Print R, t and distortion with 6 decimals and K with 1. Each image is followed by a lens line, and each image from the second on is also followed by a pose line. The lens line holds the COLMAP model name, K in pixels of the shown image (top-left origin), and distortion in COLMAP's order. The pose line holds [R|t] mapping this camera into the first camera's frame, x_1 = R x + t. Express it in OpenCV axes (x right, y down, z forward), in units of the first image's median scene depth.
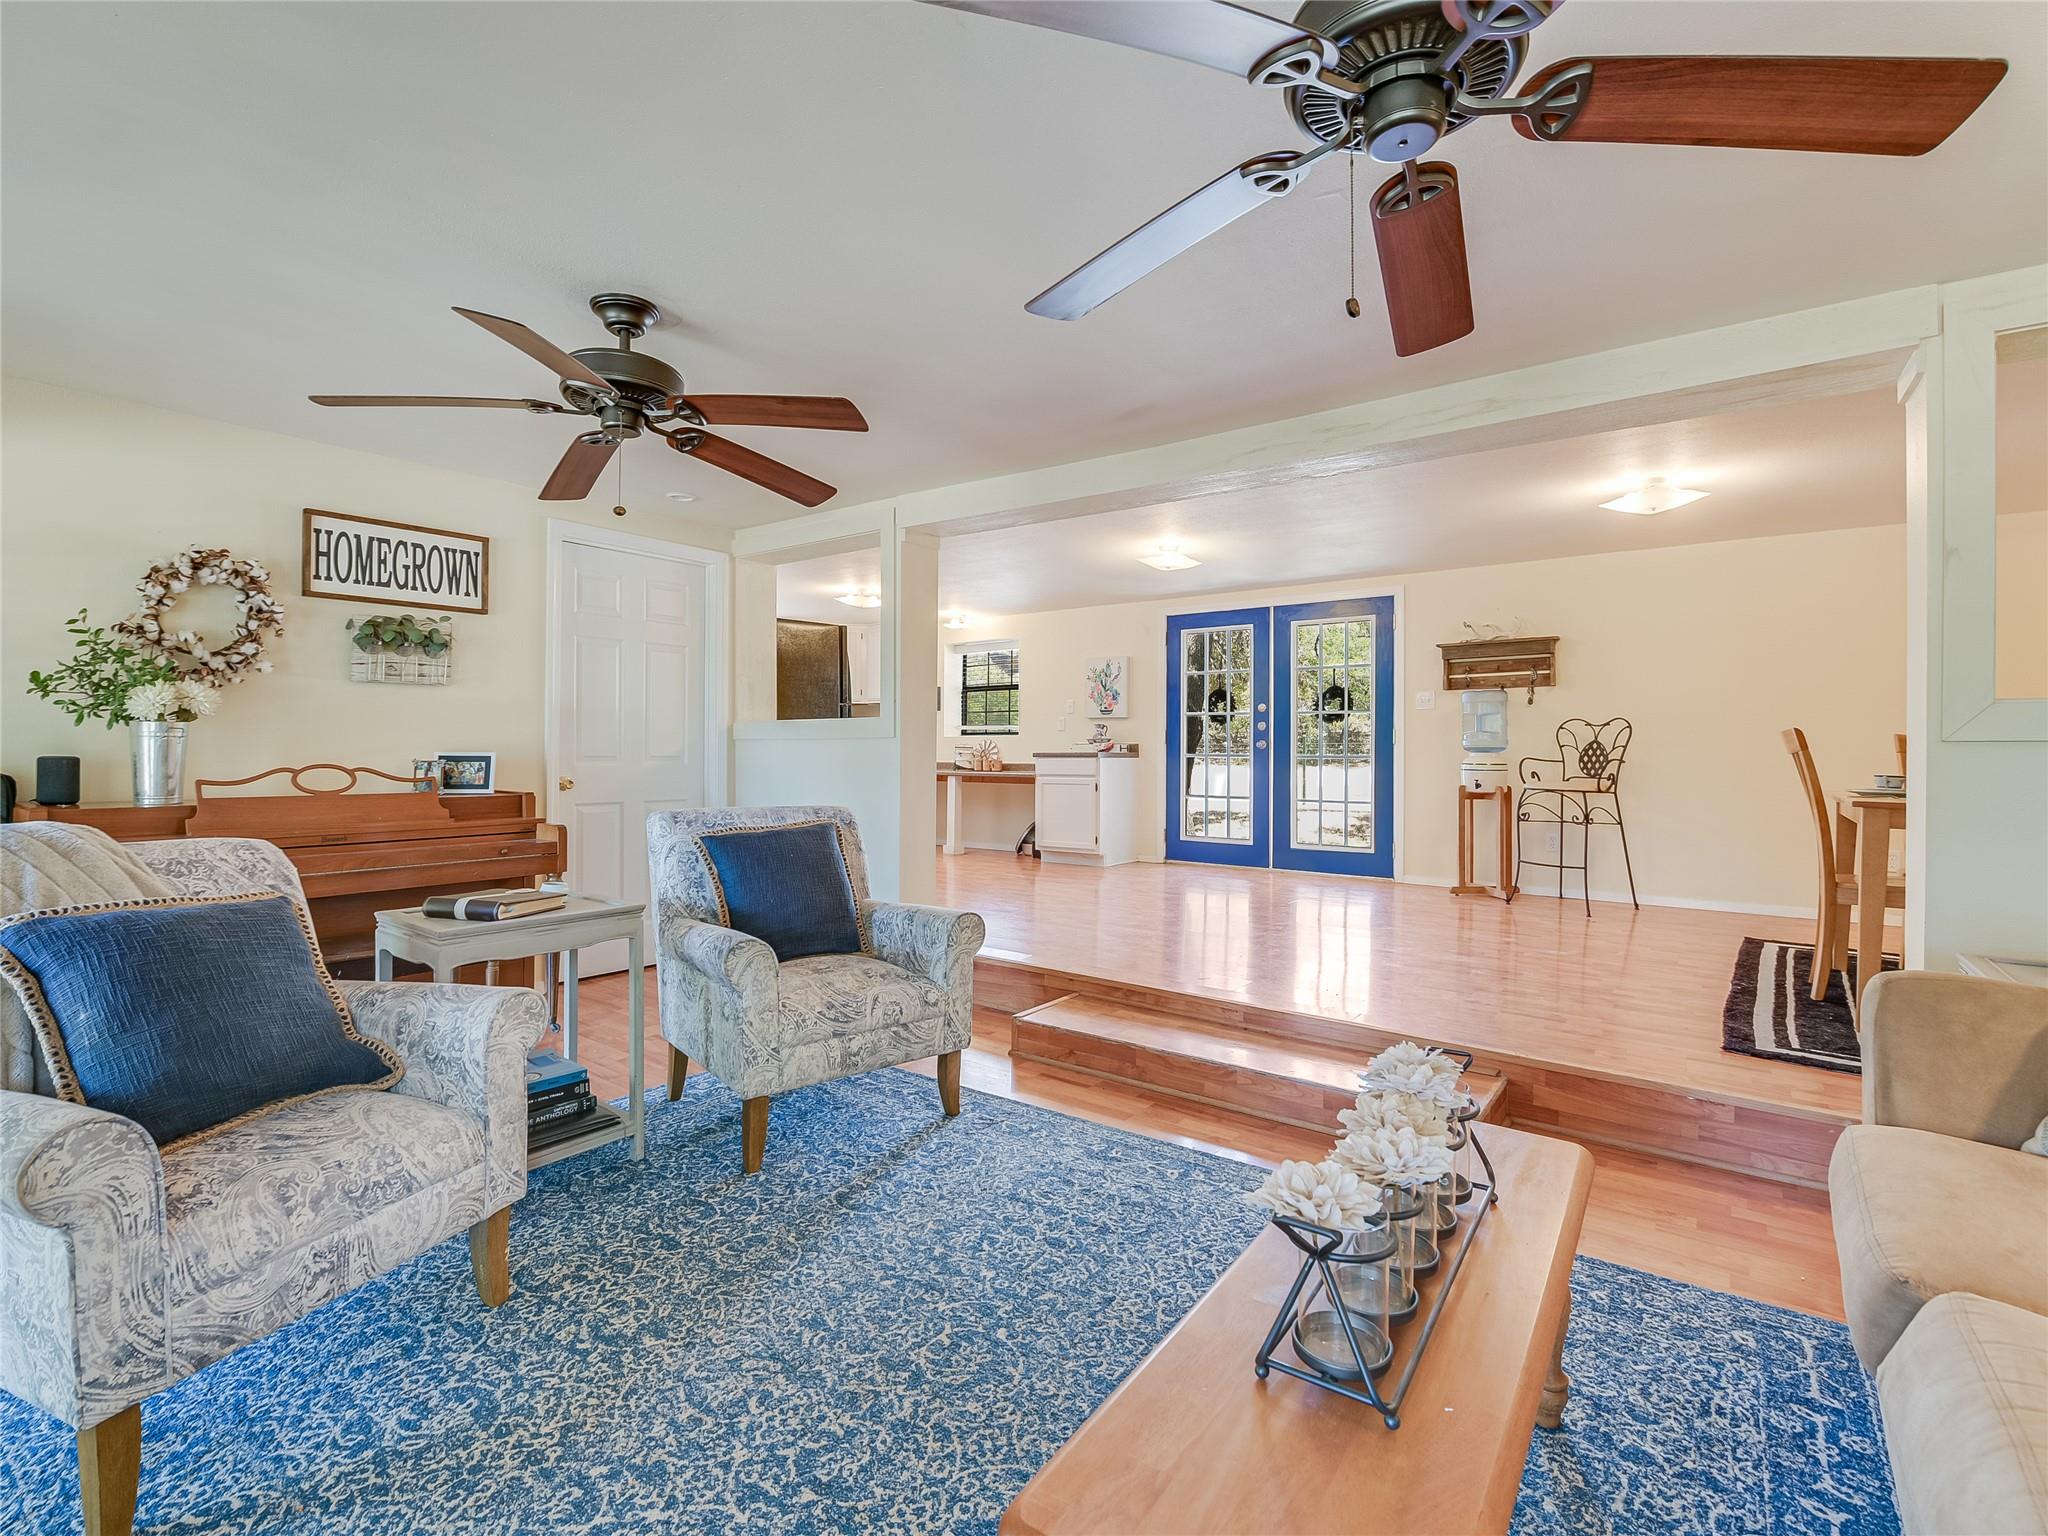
lens RADIAL K [[936.9, 0, 1011.1], [0, 936.9, 759.1], [0, 0, 1]] dist [-0.003497, -0.004573]
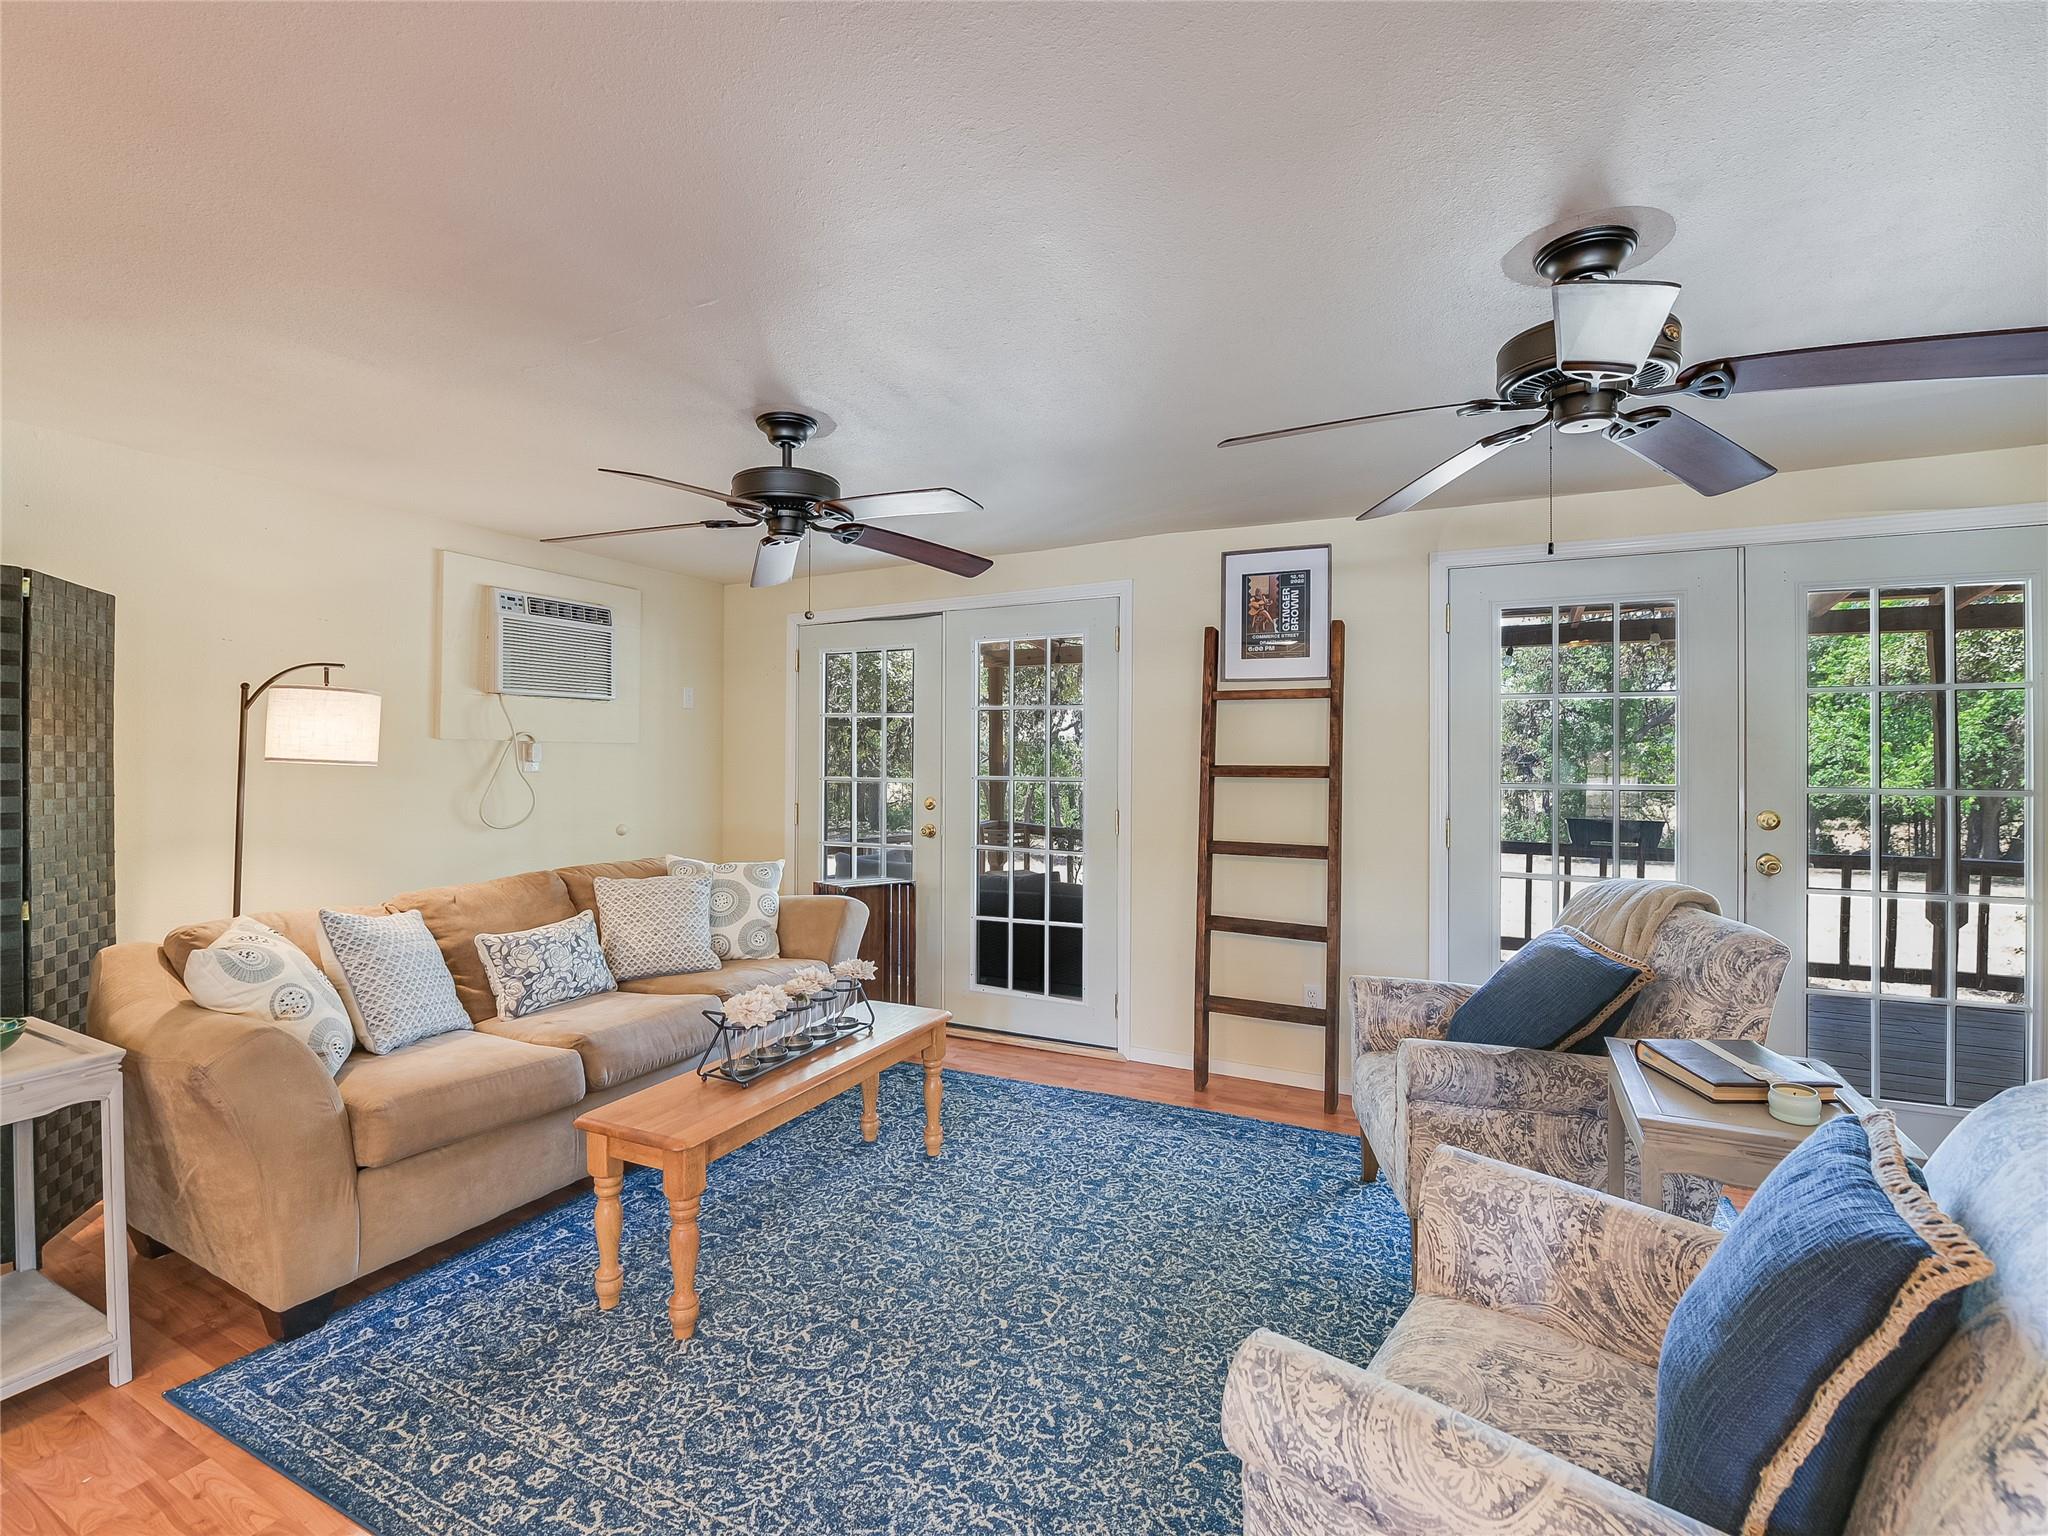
lens RADIAL K [[936.9, 0, 1024.7], [0, 936.9, 758.8], [0, 0, 1]] dist [-0.003497, -0.004573]
pose [[-0.982132, -0.011230, -0.187857, 0.159582], [-0.013747, 0.999832, 0.012103, -0.104704], [0.187690, 0.014469, -0.982122, 1.757685]]
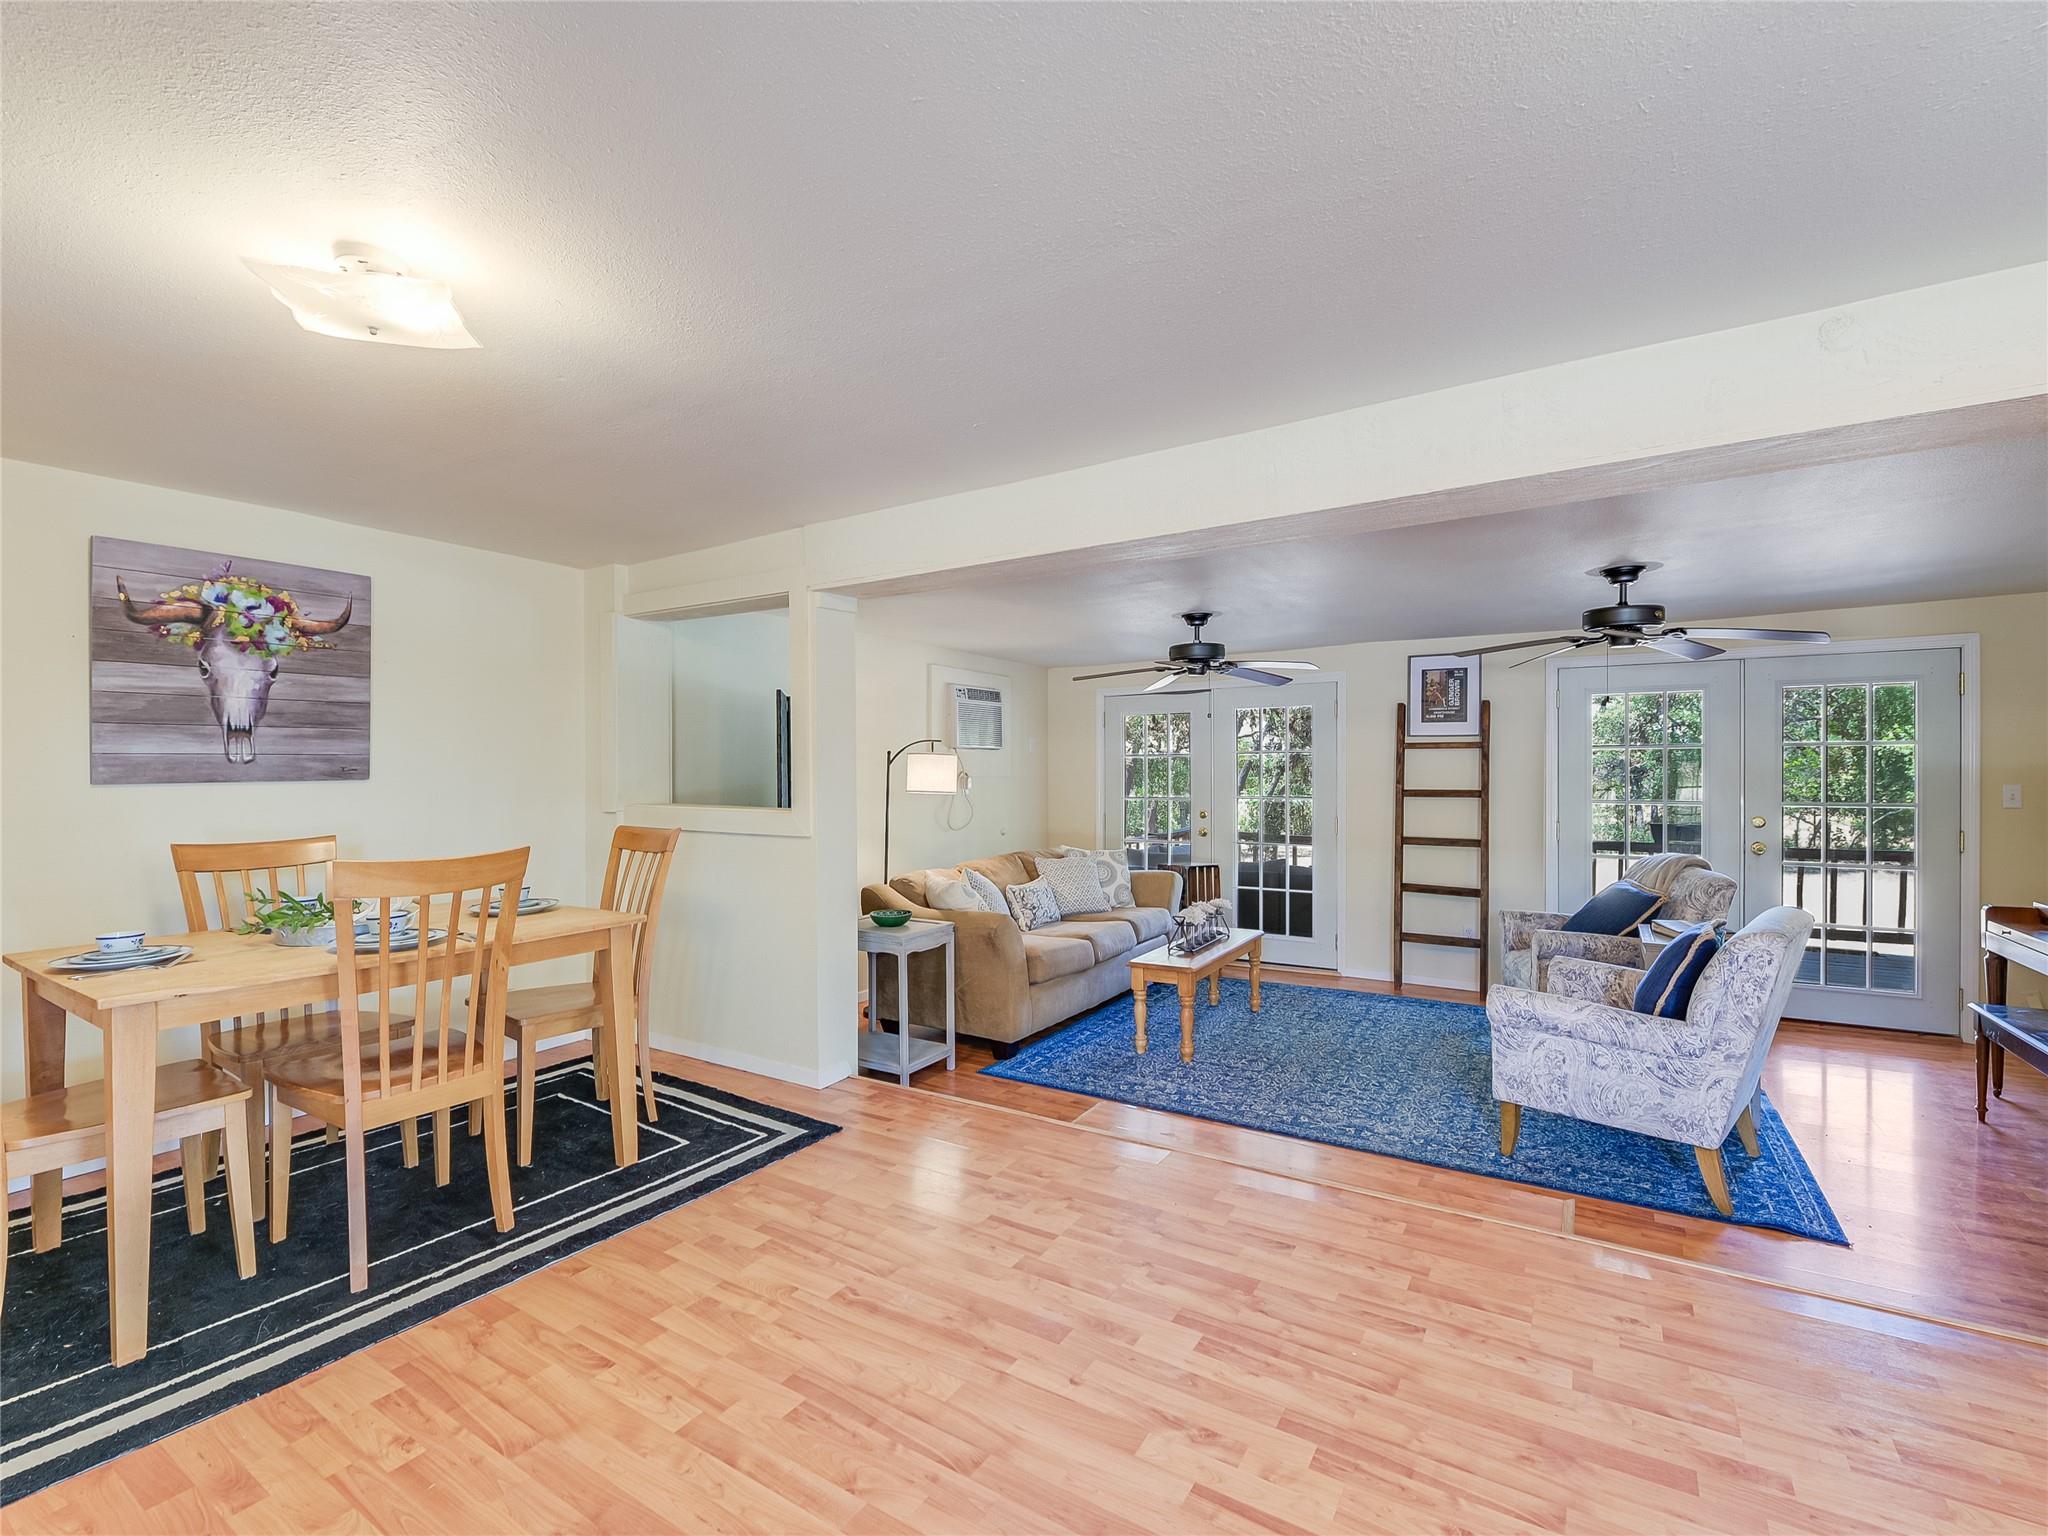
lens RADIAL K [[936.9, 0, 1018.2], [0, 936.9, 780.7], [0, 0, 1]] dist [-0.003497, -0.004573]
pose [[-0.995466, -0.002545, -0.095086, 0.877693], [-0.004789, 0.999715, 0.023382, -0.161095], [0.094999, 0.023731, -0.995194, 2.754217]]
